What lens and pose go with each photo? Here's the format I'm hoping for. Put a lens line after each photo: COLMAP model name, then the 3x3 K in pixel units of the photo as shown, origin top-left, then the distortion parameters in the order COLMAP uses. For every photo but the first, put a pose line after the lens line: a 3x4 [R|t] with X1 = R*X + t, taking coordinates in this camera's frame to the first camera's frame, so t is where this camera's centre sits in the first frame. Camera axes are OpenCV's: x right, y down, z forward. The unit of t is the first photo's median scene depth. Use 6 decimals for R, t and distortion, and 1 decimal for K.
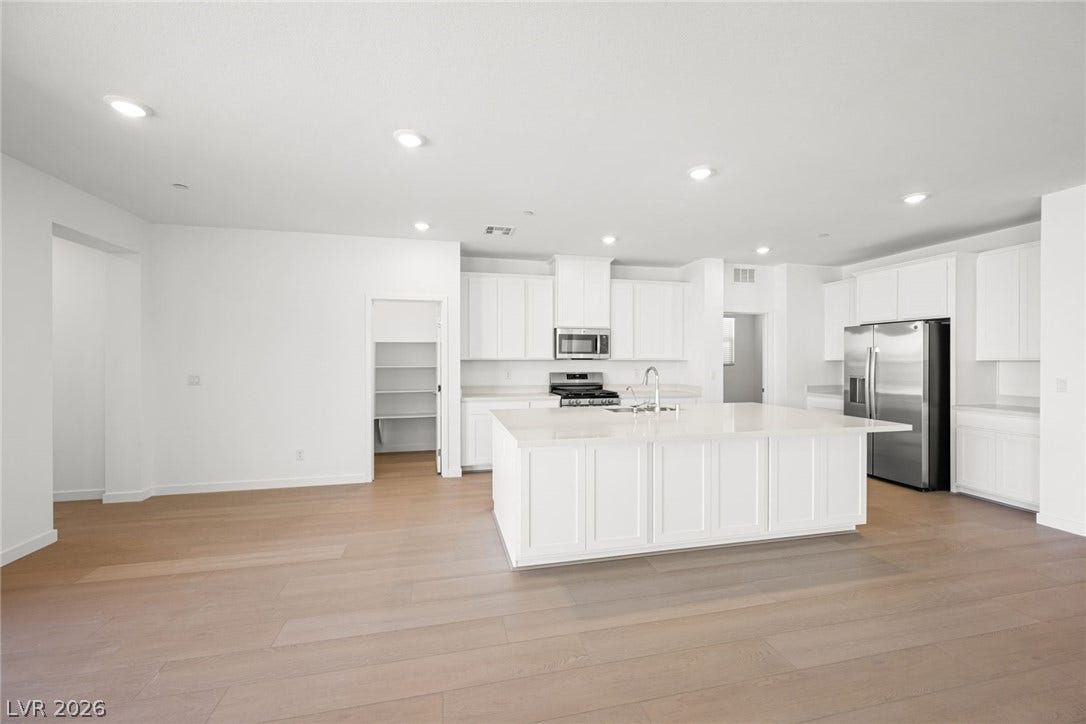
lens RADIAL K [[454.1, 0, 546.4], [0, 454.1, 364.9], [0, 0, 1]] dist [0.000312, 0.000001]
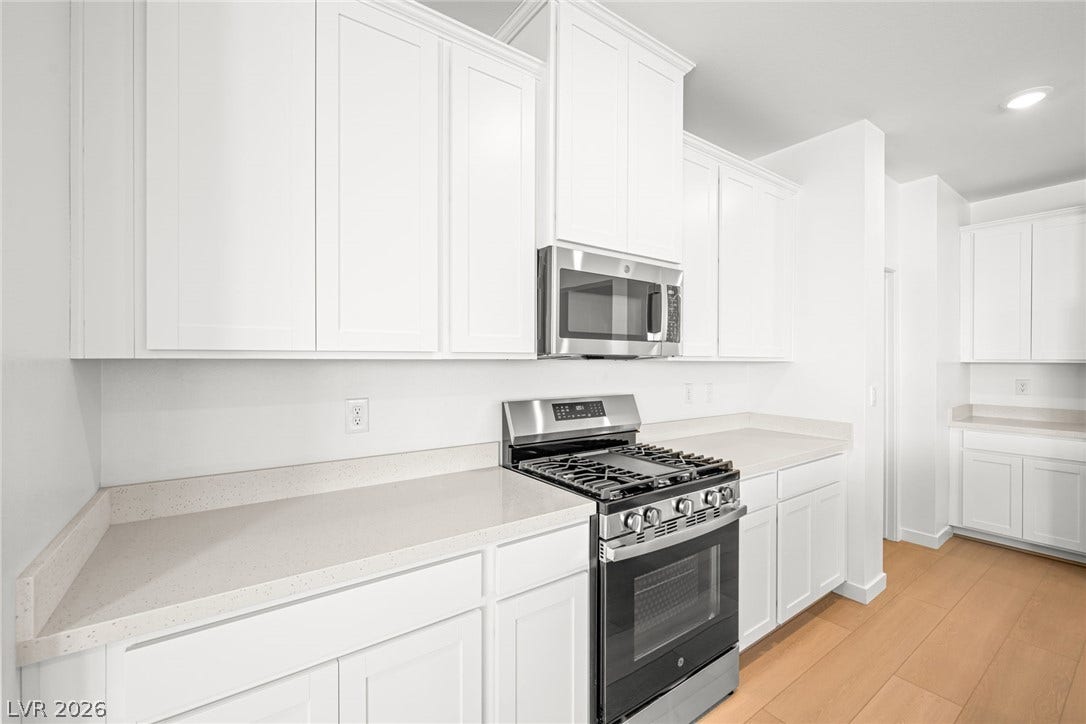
lens RADIAL K [[454.1, 0, 546.4], [0, 454.1, 364.9], [0, 0, 1]] dist [0.000312, 0.000001]
pose [[0.927669, -0.000458, 0.373404, -0.084815], [0.000033, 0.999999, 0.001145, -0.008162], [-0.373404, -0.001050, 0.927668, 0.747391]]
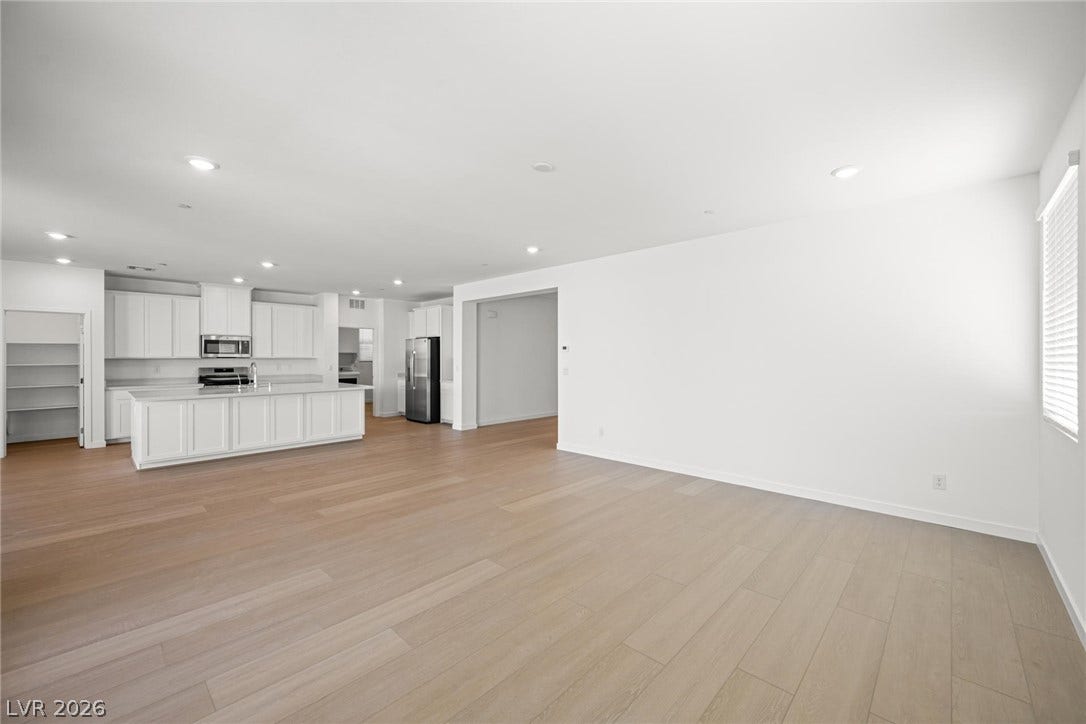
lens RADIAL K [[434.6, 0, 542.6], [0, 434.6, 357.6], [0, 0, 1]] dist [0.000379, -0.000179]
pose [[0.835600, -0.003211, 0.549329, 0.161038], [0.008911, 0.999931, -0.007709, 0.006520], [-0.549267, 0.011337, 0.835570, -0.673456]]
